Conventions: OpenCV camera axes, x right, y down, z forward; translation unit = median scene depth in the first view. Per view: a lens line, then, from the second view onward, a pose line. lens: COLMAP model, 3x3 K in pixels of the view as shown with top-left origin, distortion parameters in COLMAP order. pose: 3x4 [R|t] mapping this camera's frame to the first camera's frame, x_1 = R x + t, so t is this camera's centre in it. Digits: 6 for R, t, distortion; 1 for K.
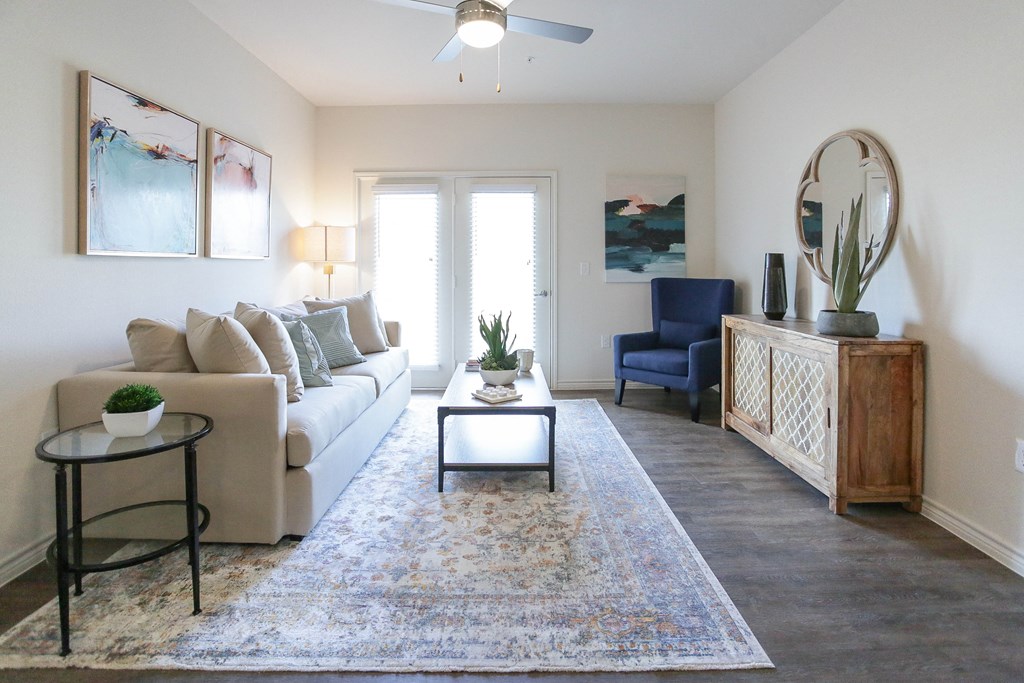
lens RADIAL K [[515.8, 0, 507.4], [0, 515.8, 276.0], [0, 0, 1]] dist [-0.061027, 0.030273]
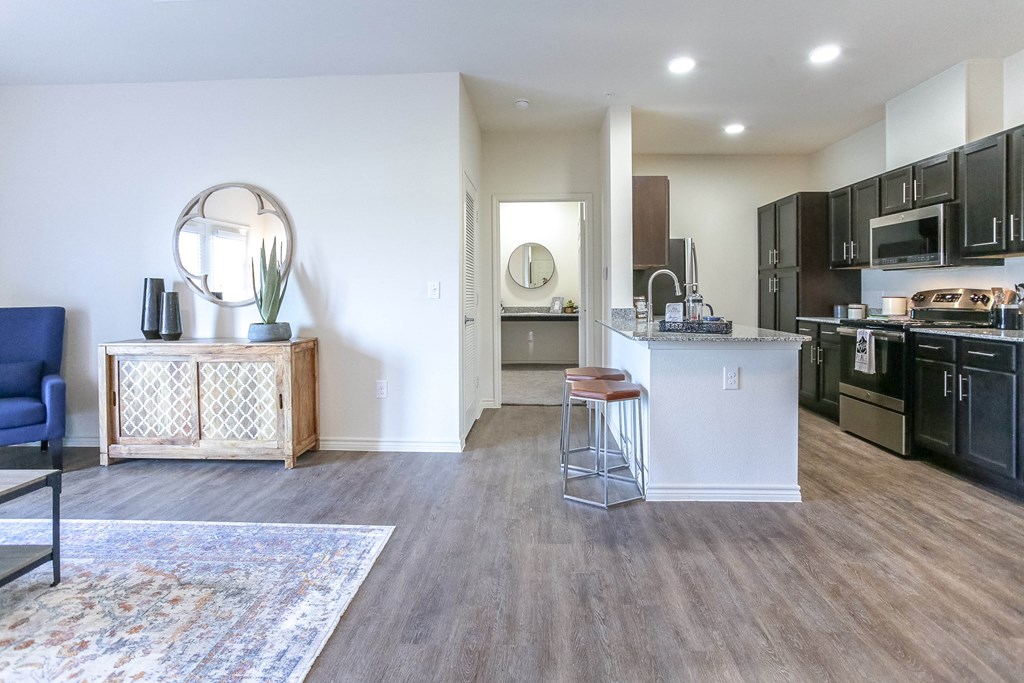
lens RADIAL K [[511.1, 0, 518.3], [0, 511.1, 296.8], [0, 0, 1]] dist [-0.045983, 0.024317]
pose [[0.041293, -0.007108, 0.999122, -0.497536], [0.024773, 0.999675, 0.006088, 0.006053], [-0.998840, 0.024500, 0.041455, 0.218851]]
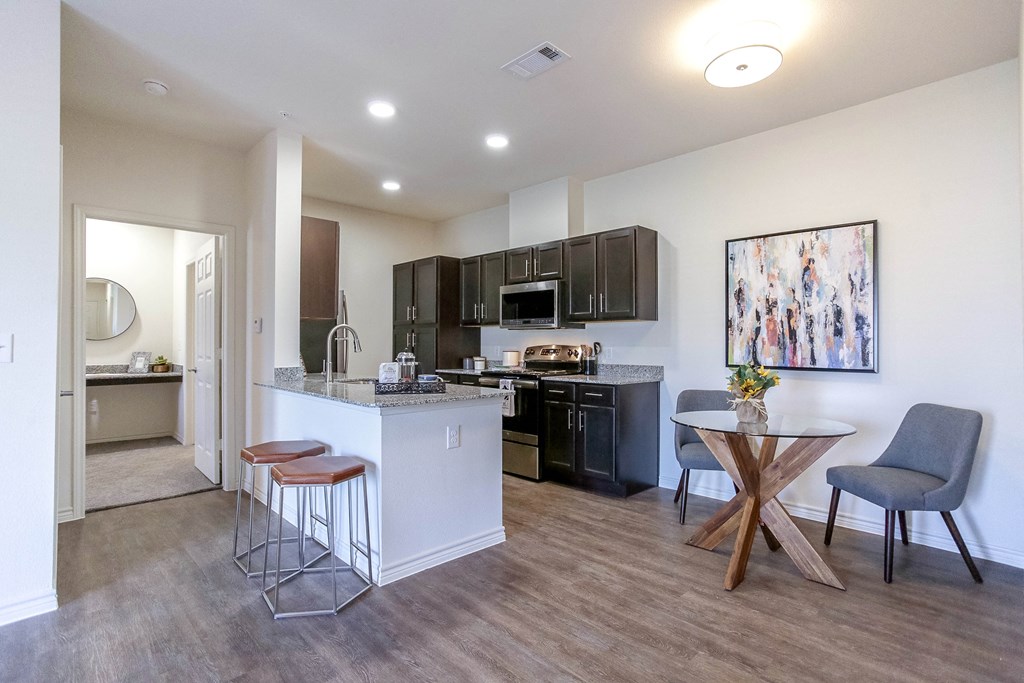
lens RADIAL K [[506.3, 0, 512.0], [0, 506.3, 341.5], [0, 0, 1]] dist [-0.066033, 0.048782]
pose [[-0.701167, 0.000518, 0.712997, -0.320259], [0.015162, 0.999784, 0.014184, -0.013494], [-0.712836, 0.020755, -0.701024, 0.411576]]
